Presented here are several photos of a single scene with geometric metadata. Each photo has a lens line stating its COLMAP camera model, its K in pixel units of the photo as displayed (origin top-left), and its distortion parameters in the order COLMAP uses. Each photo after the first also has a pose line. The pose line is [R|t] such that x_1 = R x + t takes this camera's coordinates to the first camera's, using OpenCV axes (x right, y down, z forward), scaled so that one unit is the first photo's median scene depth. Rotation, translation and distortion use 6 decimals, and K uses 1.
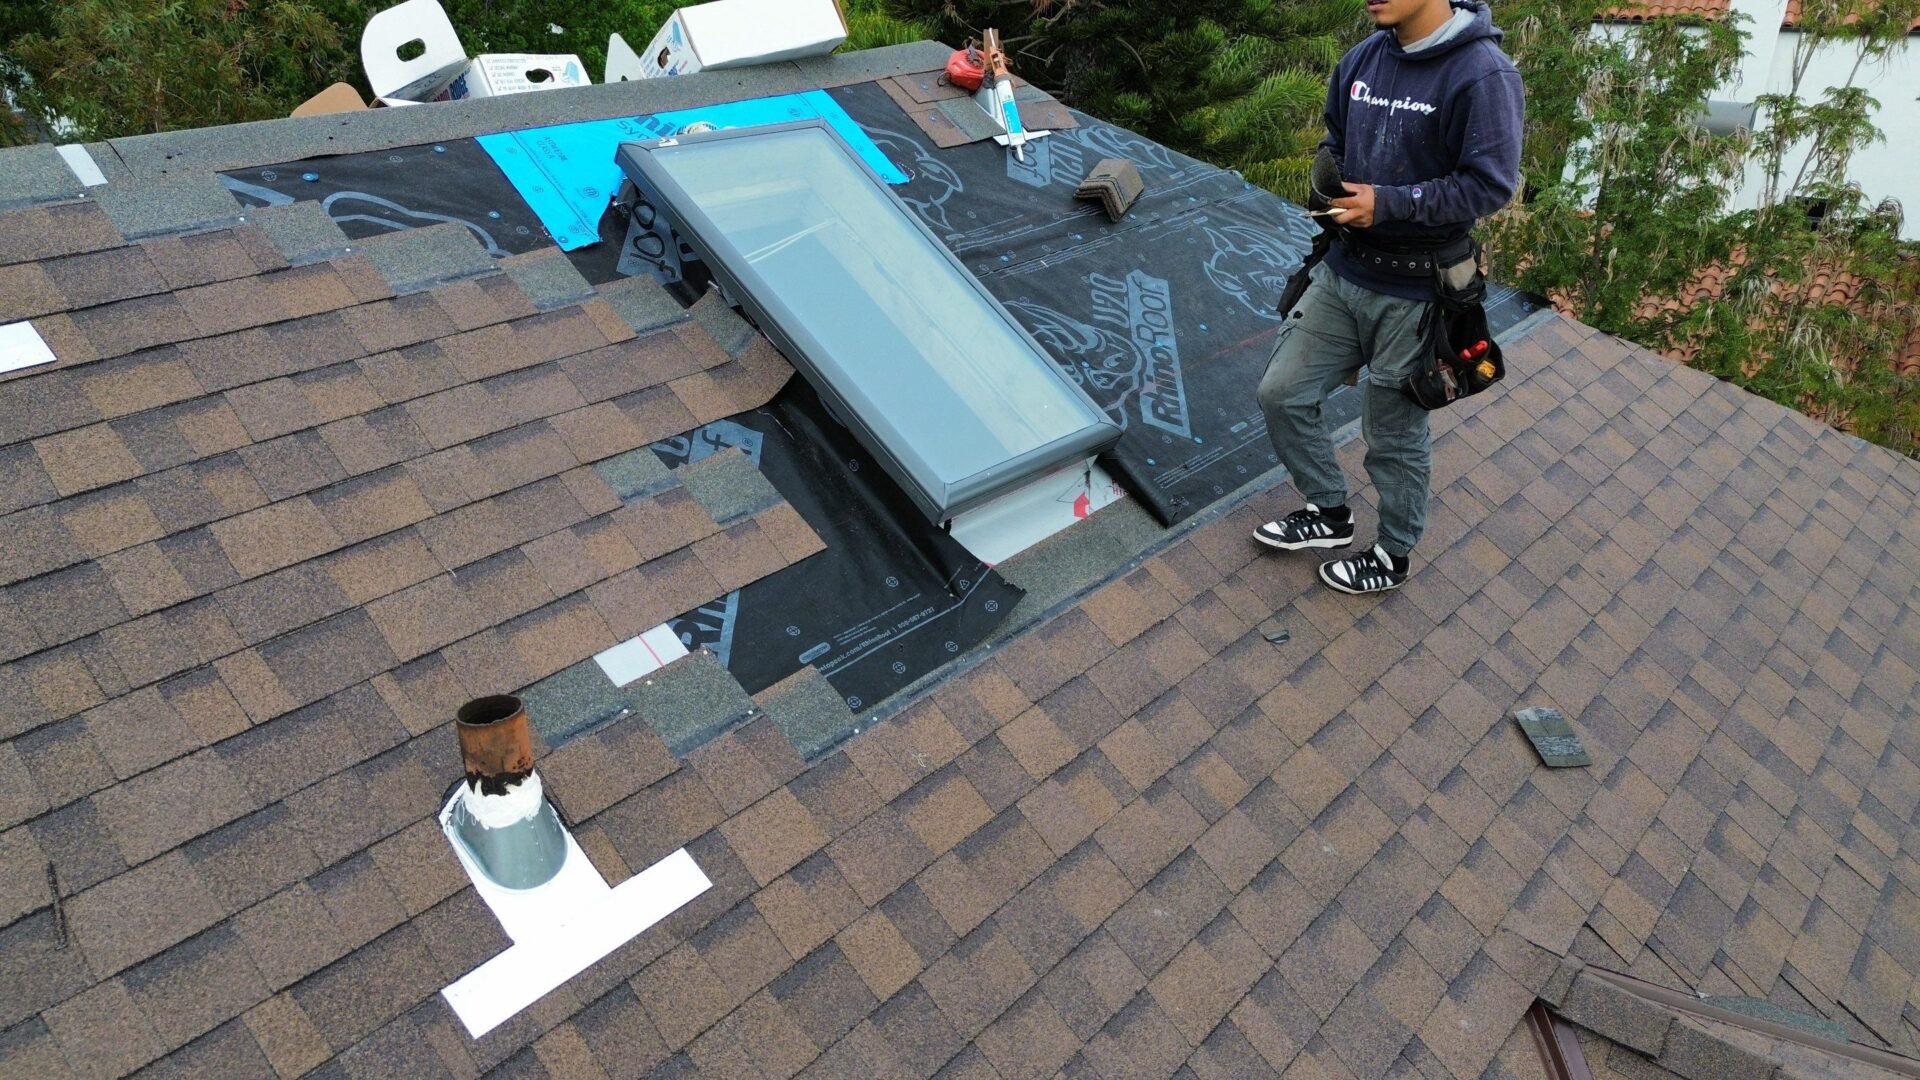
lens RADIAL K [[1356.6, 0, 954.4], [0, 1356.6, 535.5], [0, 0, 1]] dist [0.082637, -0.080259]
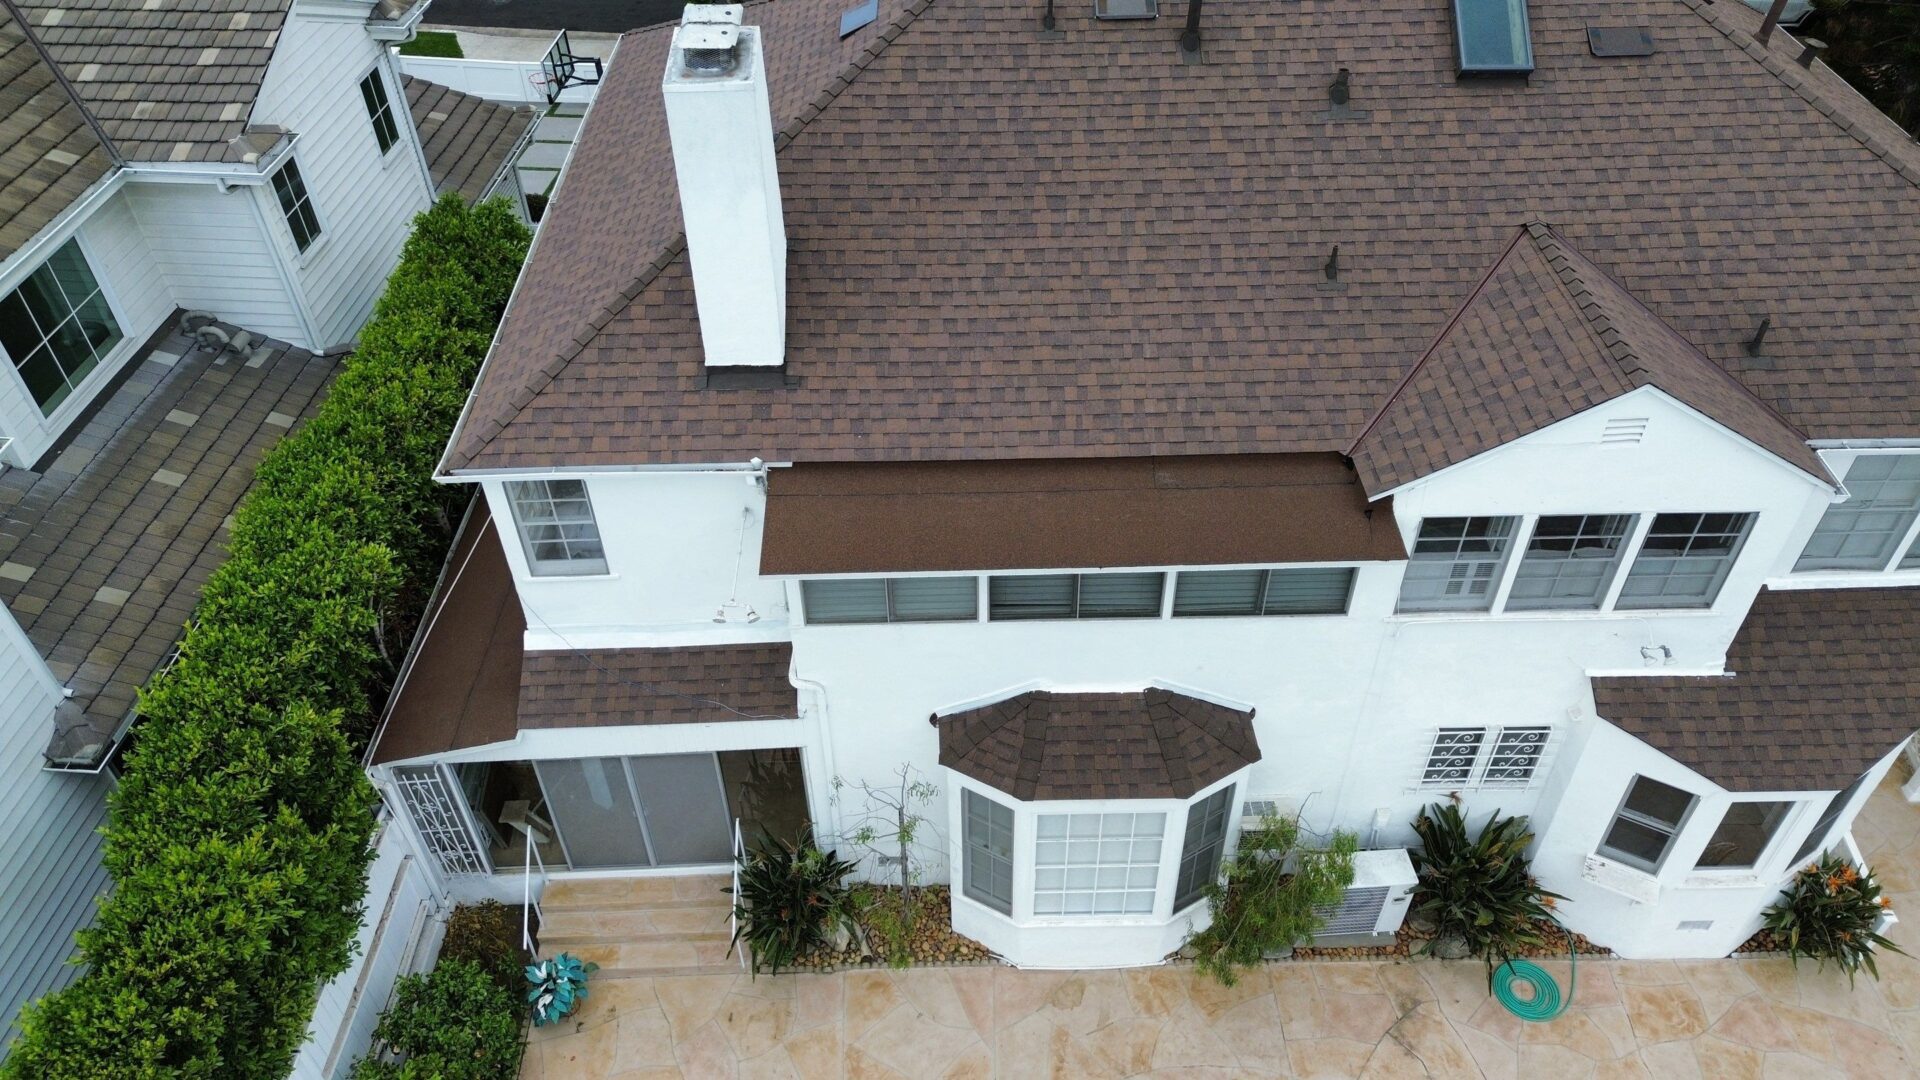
lens RADIAL K [[1356.6, 0, 961.6], [0, 1356.6, 543.2], [0, 0, 1]] dist [0.082637, -0.080259]
pose [[0.673342, 0.495779, -0.548466, 2.187670], [-0.311812, 0.863067, 0.397352, 0.038247], [0.670361, -0.096535, 0.735729, -3.627685]]
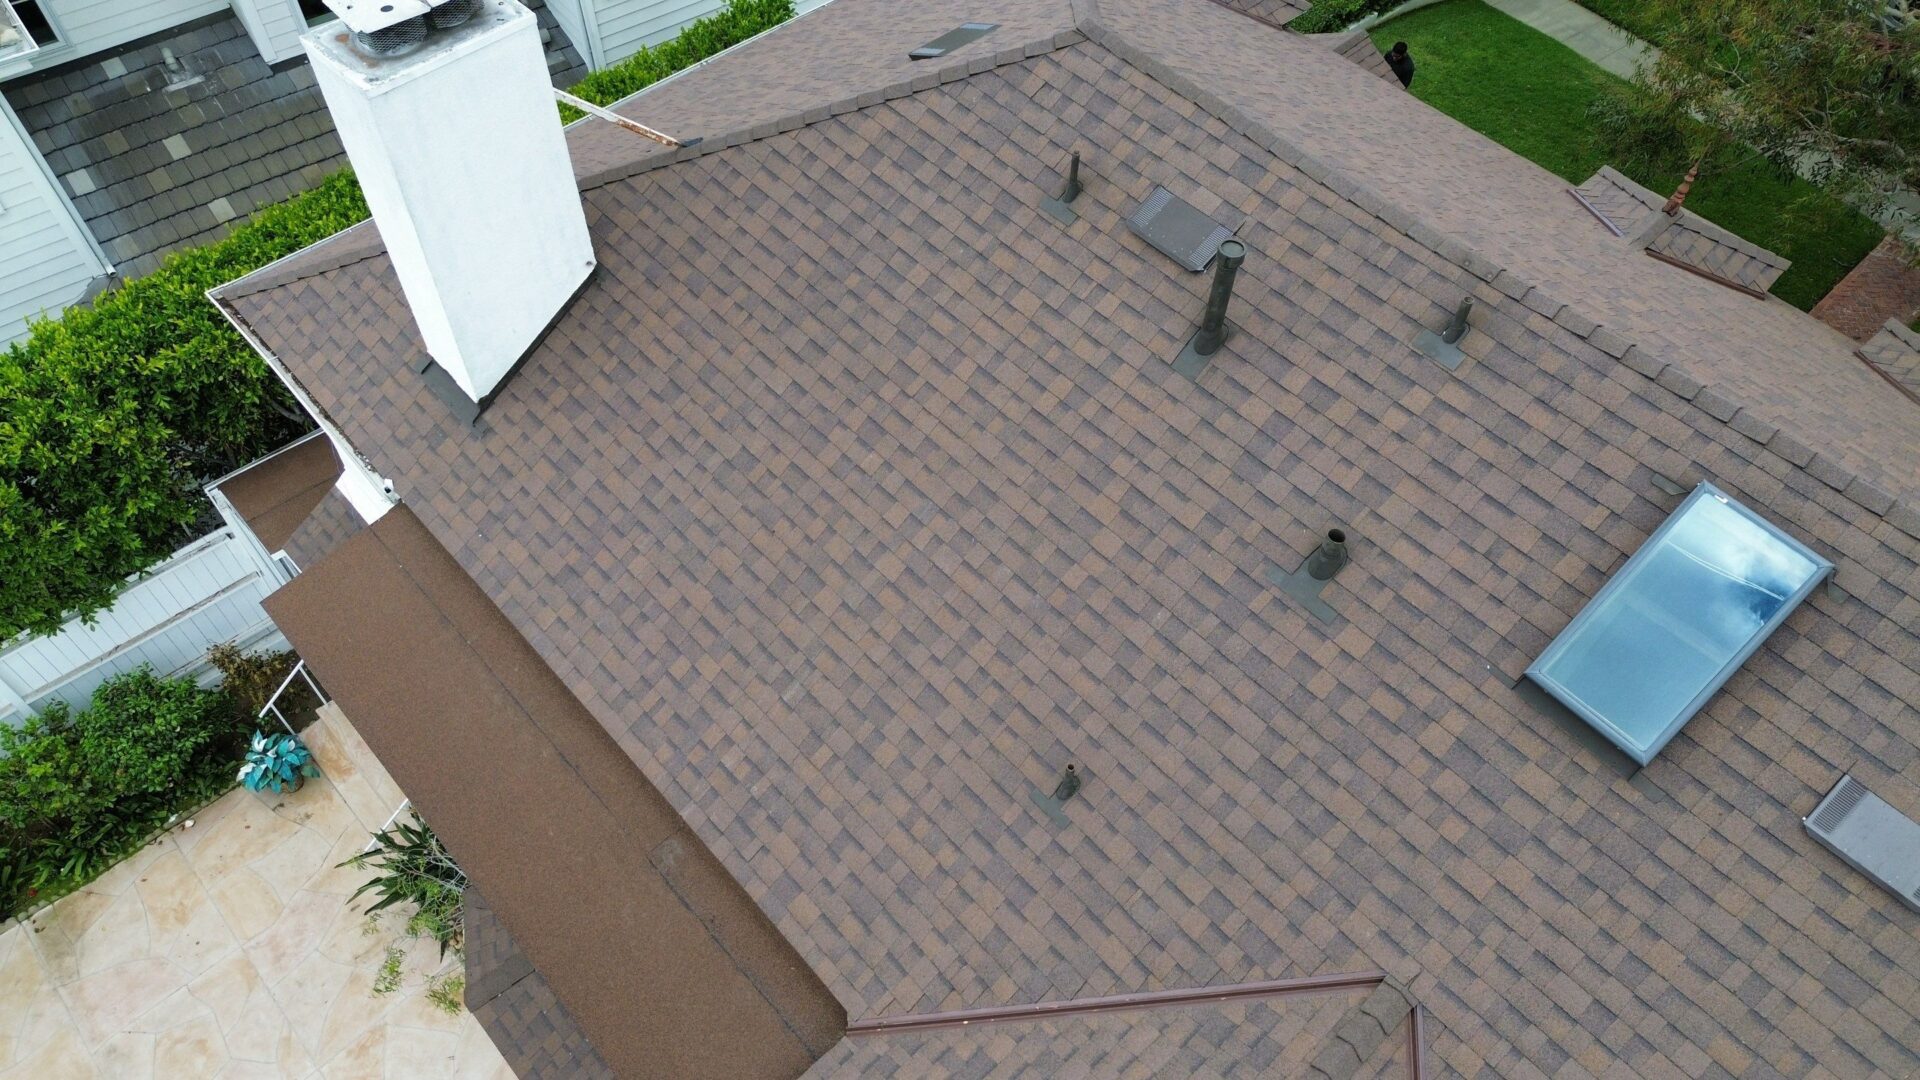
lens RADIAL K [[1356.6, 0, 958.8], [0, 1356.6, 543.1], [0, 0, 1]] dist [0.082637, -0.080259]
pose [[-0.106253, 0.797552, -0.593820, 1.353387], [-0.448911, 0.494399, 0.744345, -1.491169], [0.887237, 0.345661, 0.305498, -0.639385]]
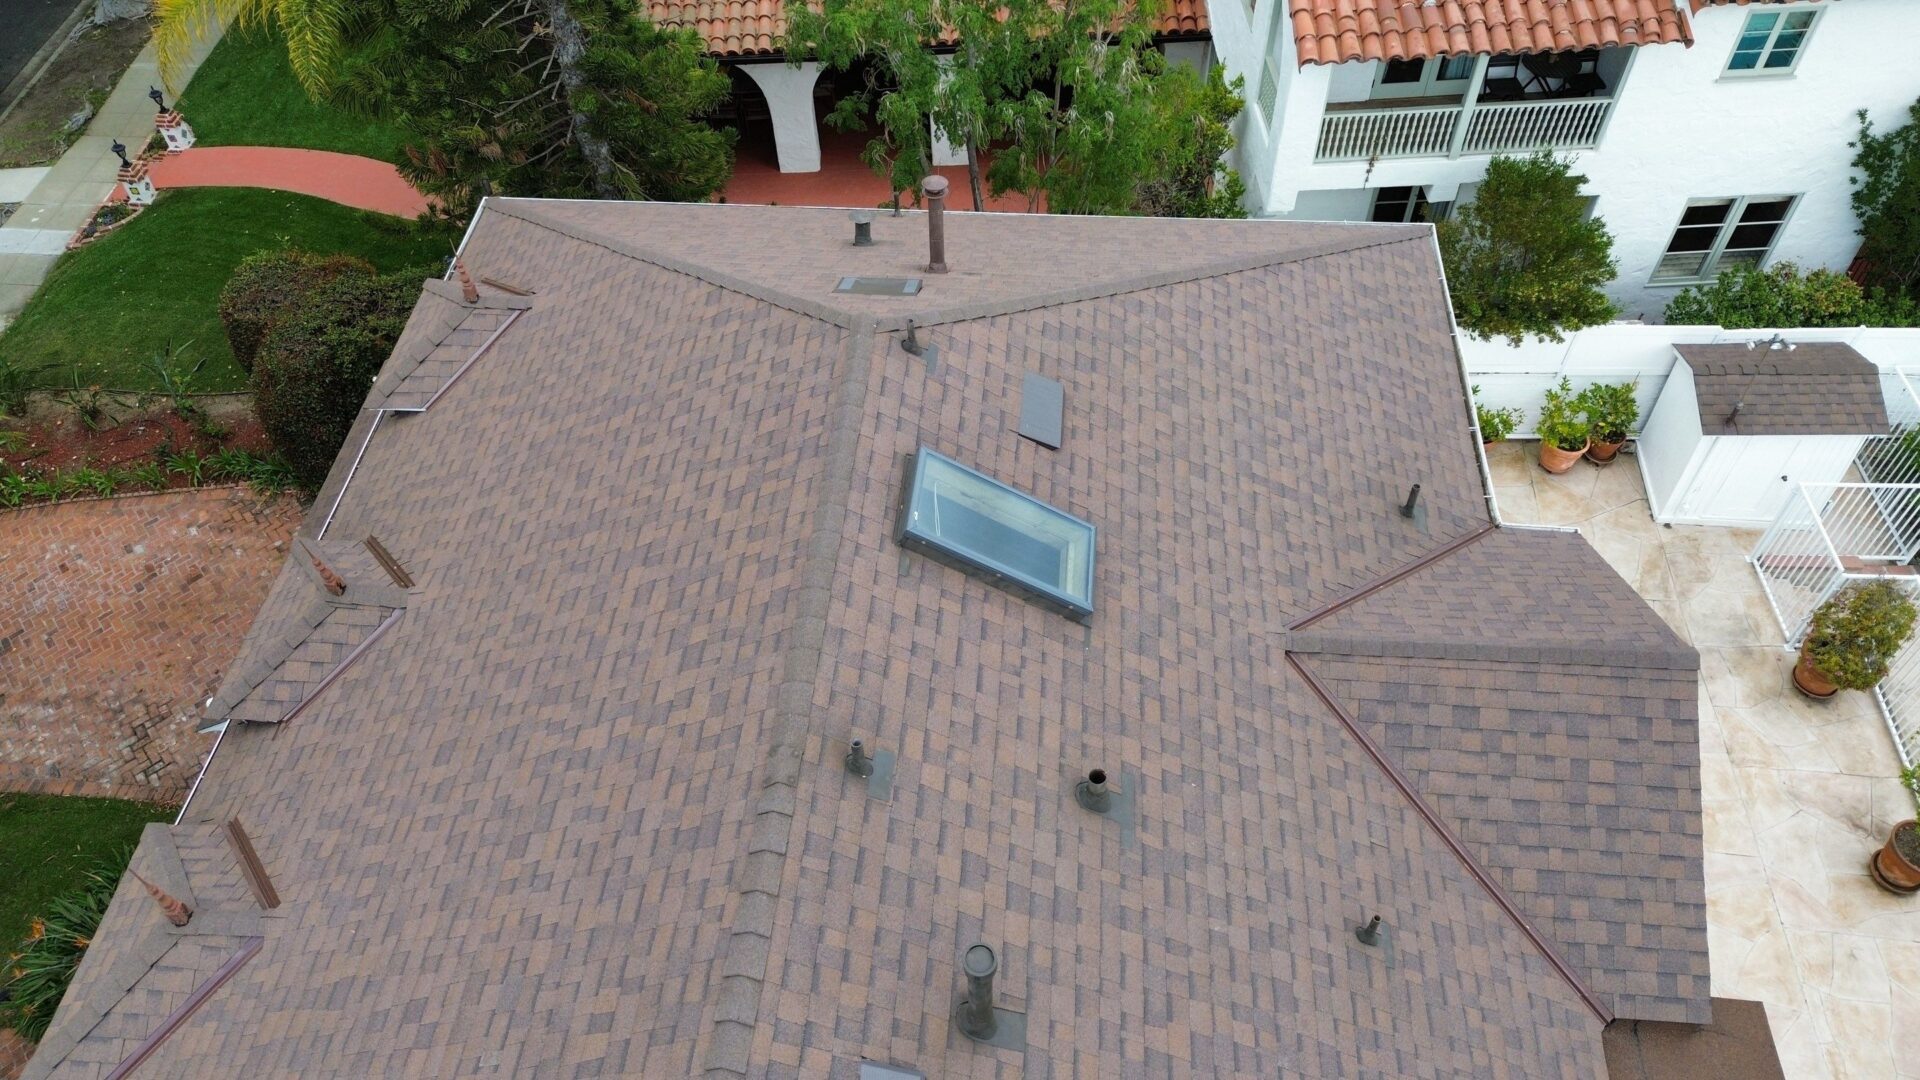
lens RADIAL K [[1356.6, 0, 962.5], [0, 1356.6, 537.7], [0, 0, 1]] dist [0.082637, -0.080259]
pose [[0.803858, -0.472343, 0.361532, -1.198754], [0.277941, 0.835638, 0.473769, -1.594016], [-0.525891, -0.280358, 0.803018, -1.057147]]
